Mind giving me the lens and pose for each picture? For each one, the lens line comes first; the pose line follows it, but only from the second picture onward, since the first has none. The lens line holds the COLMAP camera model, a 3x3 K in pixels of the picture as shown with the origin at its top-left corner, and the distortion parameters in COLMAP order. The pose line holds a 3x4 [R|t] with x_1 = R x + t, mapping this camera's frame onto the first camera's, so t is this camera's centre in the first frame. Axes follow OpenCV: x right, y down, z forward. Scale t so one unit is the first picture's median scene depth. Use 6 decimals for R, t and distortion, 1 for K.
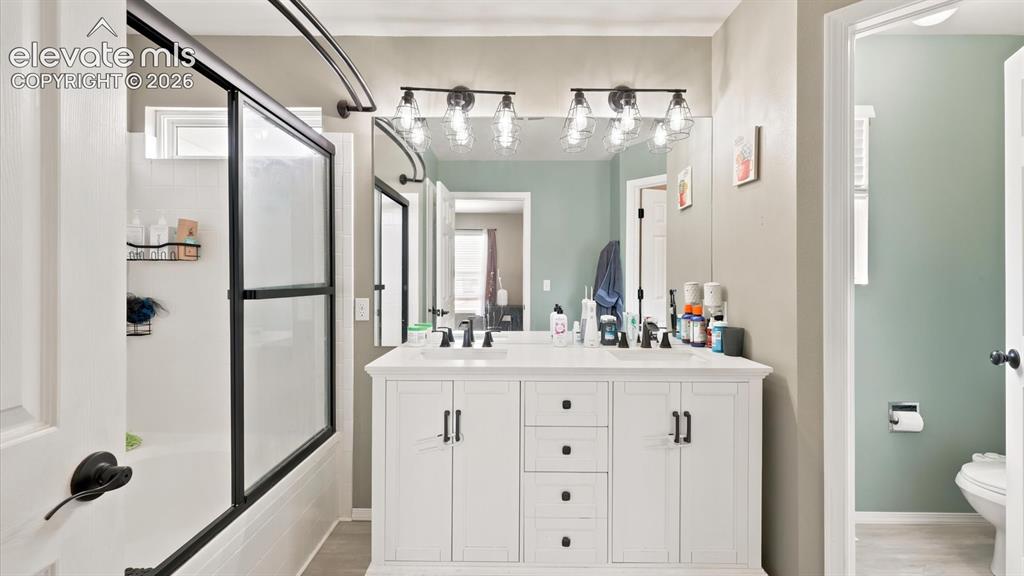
lens RADIAL K [[432.3, 0, 508.6], [0, 432.3, 280.1], [0, 0, 1]] dist [0.003400, -0.000145]
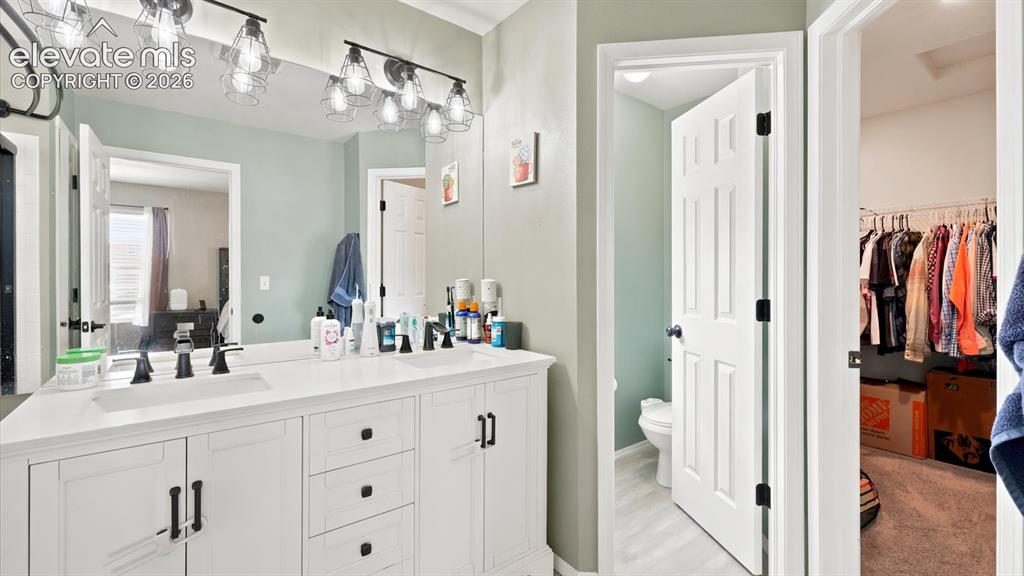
lens RADIAL K [[432.3, 0, 508.6], [0, 432.3, 280.1], [0, 0, 1]] dist [0.003400, -0.000145]
pose [[0.786924, -0.006357, 0.617017, -0.116790], [0.000682, 0.999955, 0.009433, -0.001274], [-0.617049, -0.007002, 0.786894, 0.170761]]
